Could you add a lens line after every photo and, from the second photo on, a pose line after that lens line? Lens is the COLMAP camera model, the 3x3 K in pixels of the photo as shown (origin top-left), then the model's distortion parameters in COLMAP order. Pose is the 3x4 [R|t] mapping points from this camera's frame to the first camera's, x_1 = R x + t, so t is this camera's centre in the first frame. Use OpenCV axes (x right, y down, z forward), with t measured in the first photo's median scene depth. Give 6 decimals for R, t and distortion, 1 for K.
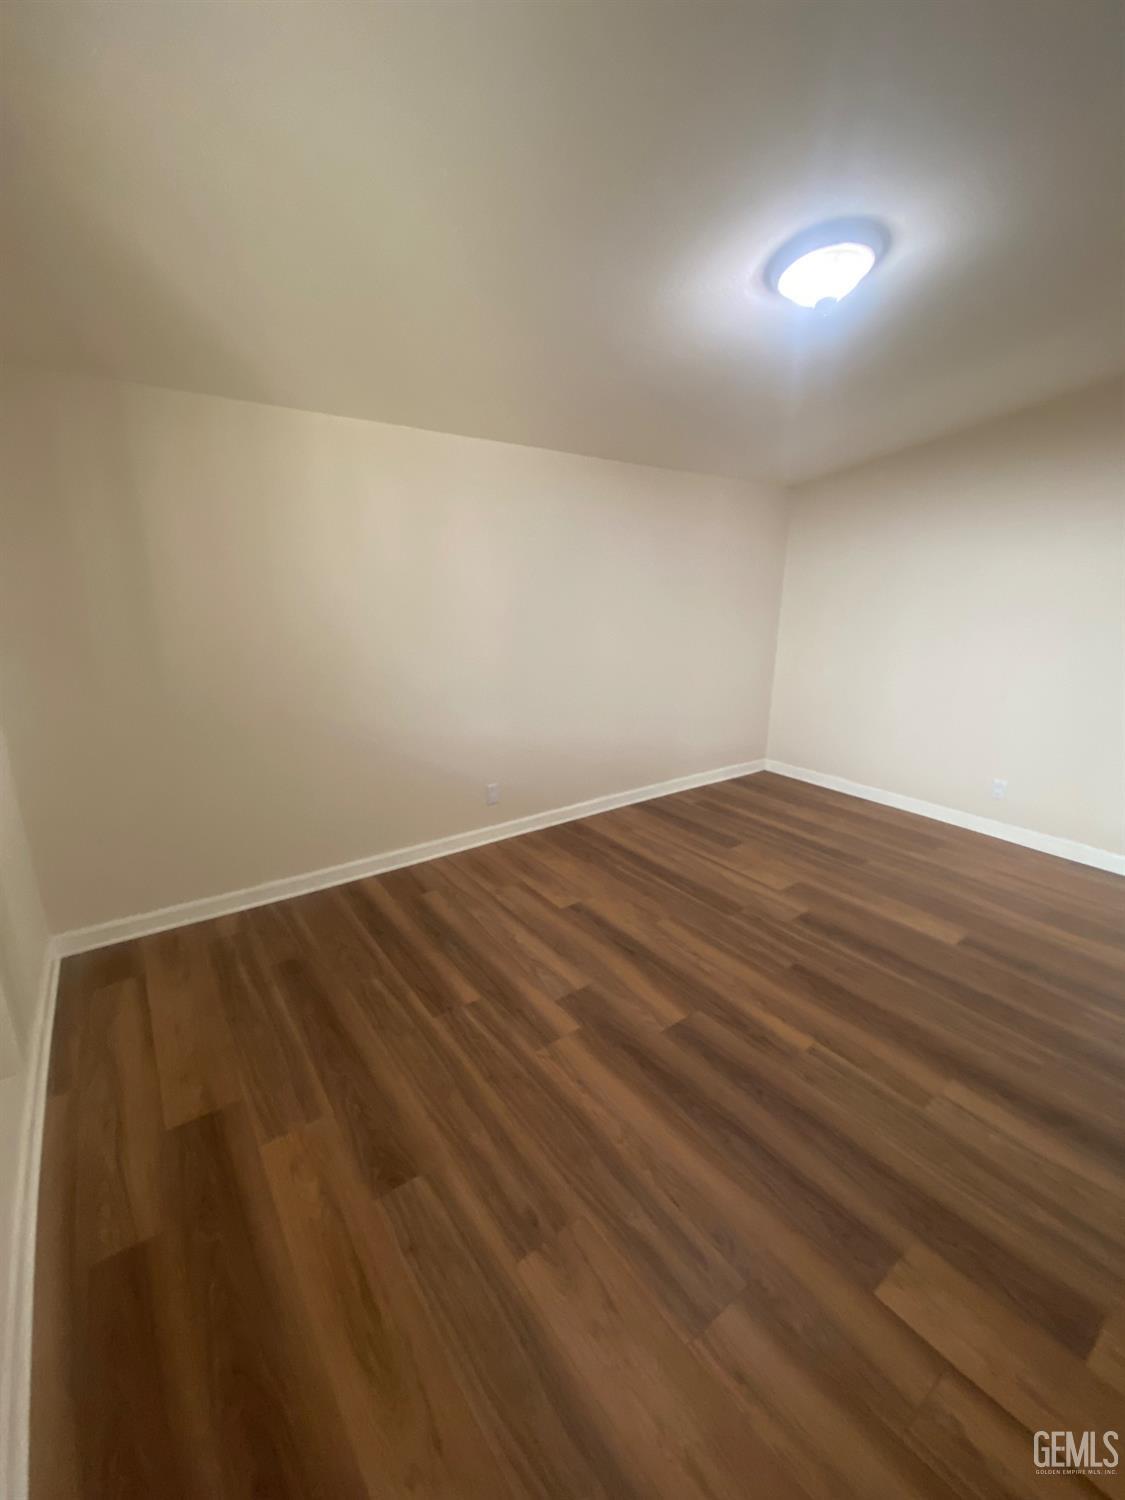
lens RADIAL K [[607.4, 0, 562.5], [0, 607.4, 750.0], [0, 0, 1]] dist [0.035192, -0.028581]
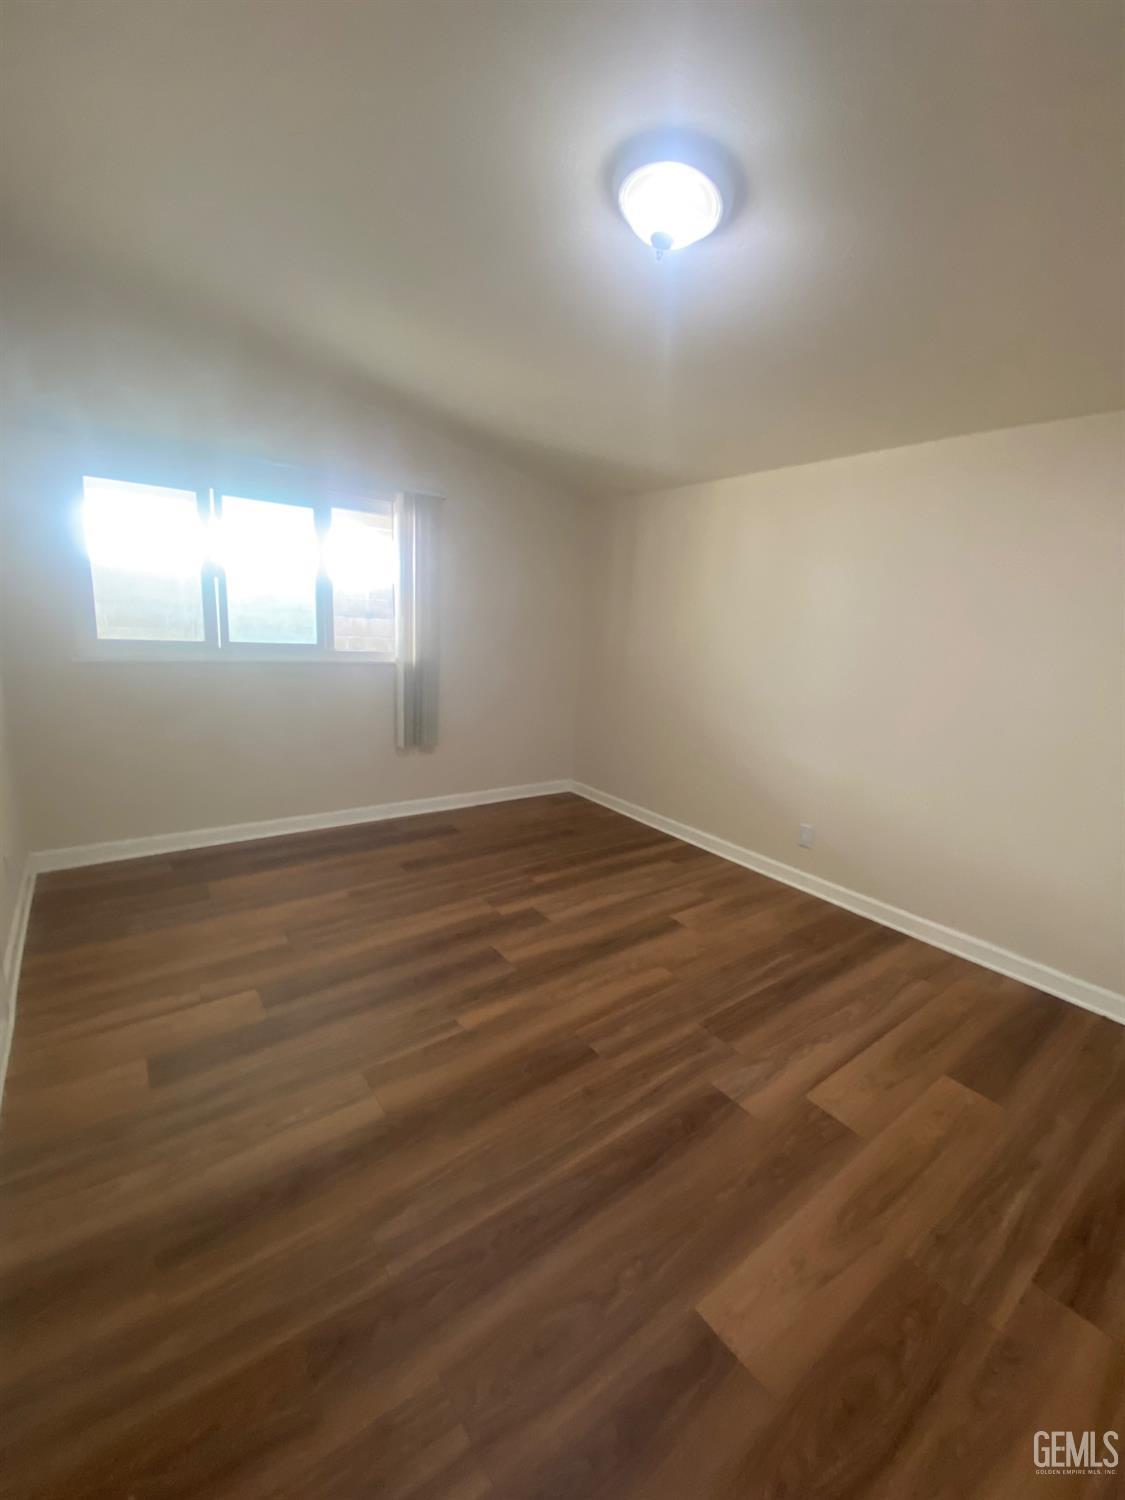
lens RADIAL K [[607.4, 0, 562.5], [0, 607.4, 750.0], [0, 0, 1]] dist [0.035192, -0.028581]
pose [[0.022543, 0.209537, -0.977541, 0.947342], [-0.324283, 0.926455, 0.191109, -0.131833], [0.945692, 0.312692, 0.088834, 0.679496]]
